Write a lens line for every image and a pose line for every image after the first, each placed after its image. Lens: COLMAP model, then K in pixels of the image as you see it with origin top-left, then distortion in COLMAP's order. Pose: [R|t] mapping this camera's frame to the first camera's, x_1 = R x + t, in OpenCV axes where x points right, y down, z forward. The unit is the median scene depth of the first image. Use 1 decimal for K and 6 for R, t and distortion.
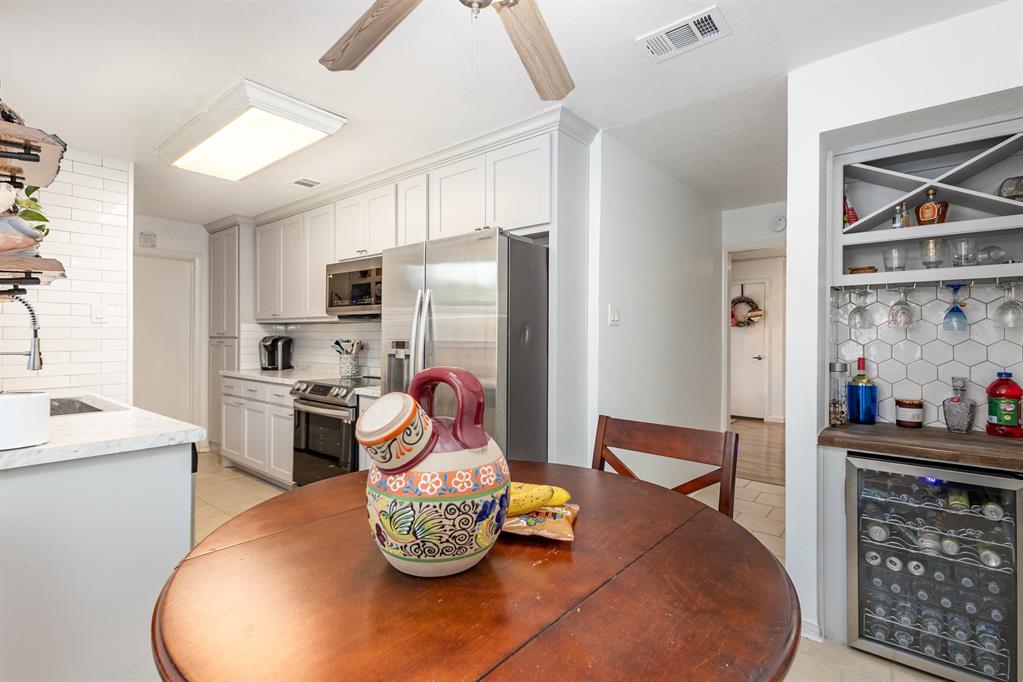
lens RADIAL K [[472.1, 0, 509.5], [0, 472.1, 338.0], [0, 0, 1]] dist [0.003115, -0.002330]
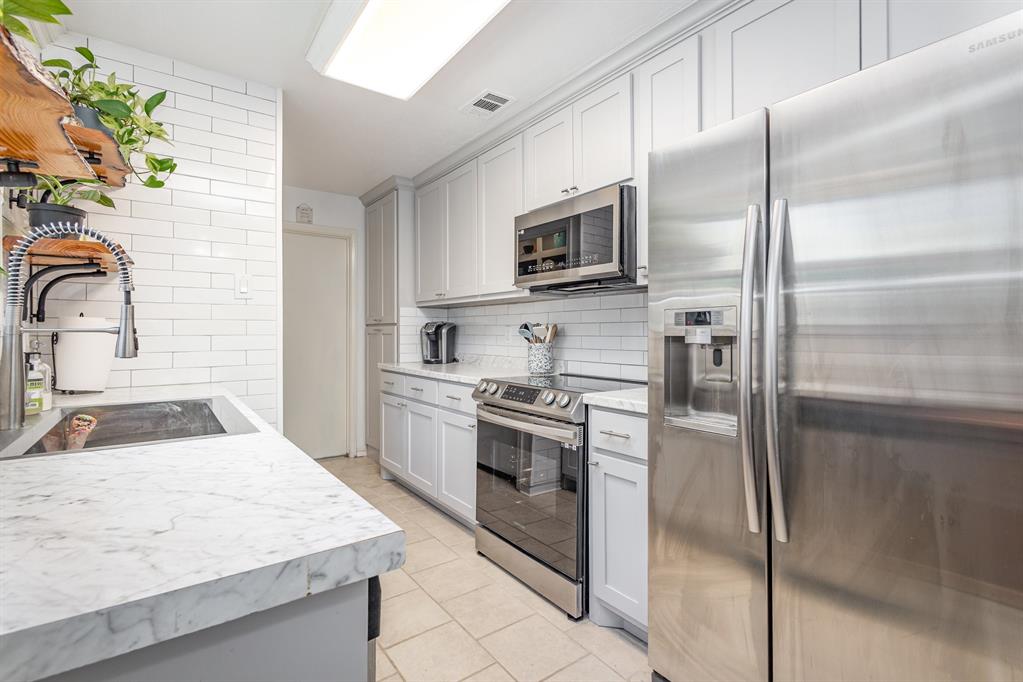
lens RADIAL K [[472.1, 0, 511.2], [0, 472.1, 335.9], [0, 0, 1]] dist [0.003115, -0.002330]
pose [[0.967783, -0.002883, -0.251768, -0.202908], [0.003937, 0.999985, 0.003684, 0.021179], [0.251754, -0.004556, 0.967781, 0.290583]]
